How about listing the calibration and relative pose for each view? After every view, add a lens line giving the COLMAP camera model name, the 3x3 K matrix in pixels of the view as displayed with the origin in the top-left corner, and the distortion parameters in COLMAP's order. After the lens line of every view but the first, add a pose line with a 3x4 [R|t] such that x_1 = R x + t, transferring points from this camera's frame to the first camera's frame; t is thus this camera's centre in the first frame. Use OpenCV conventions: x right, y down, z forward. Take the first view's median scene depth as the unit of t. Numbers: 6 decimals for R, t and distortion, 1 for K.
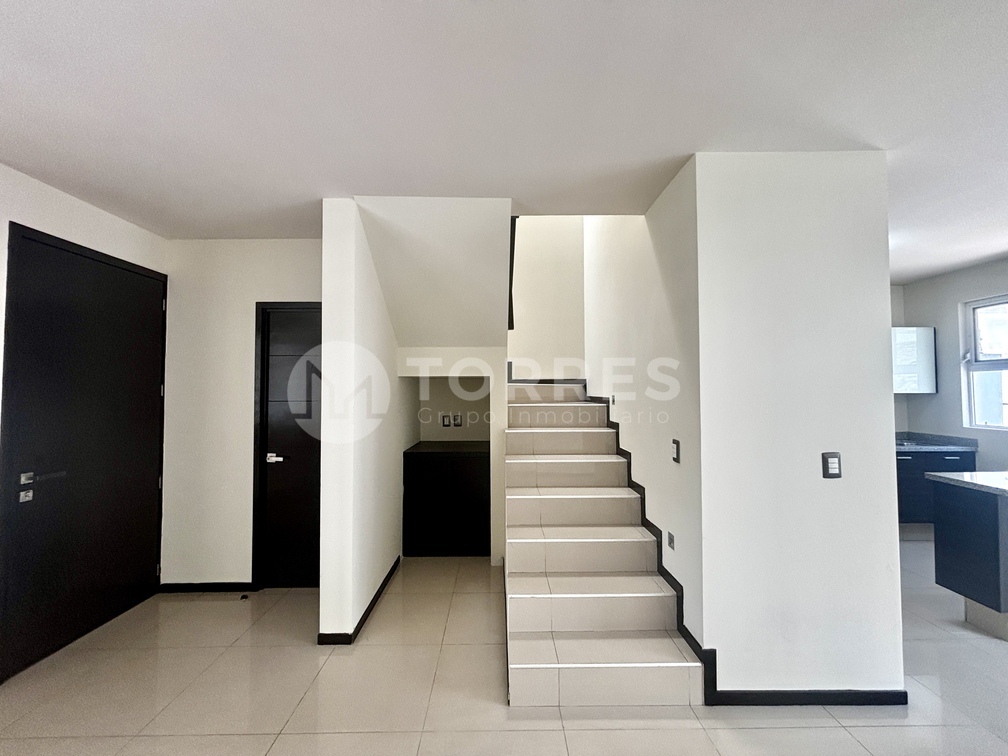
lens RADIAL K [[406.9, 0, 506.1], [0, 406.9, 377.4], [0, 0, 1]] dist [0.003027, -0.000661]
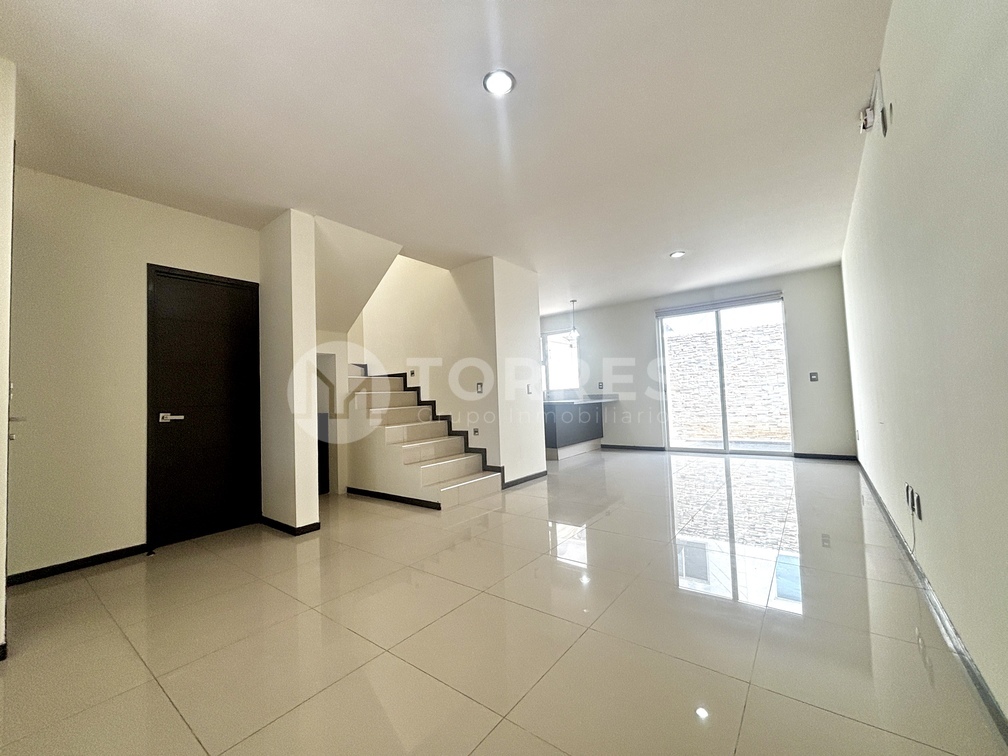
lens RADIAL K [[406.9, 0, 501.7], [0, 406.9, 377.8], [0, 0, 1]] dist [0.003027, -0.000661]
pose [[0.619629, 0.015644, 0.784739, -0.952223], [0.012088, 0.999493, -0.029470, 0.154192], [-0.784801, 0.027747, 0.619126, -0.330152]]
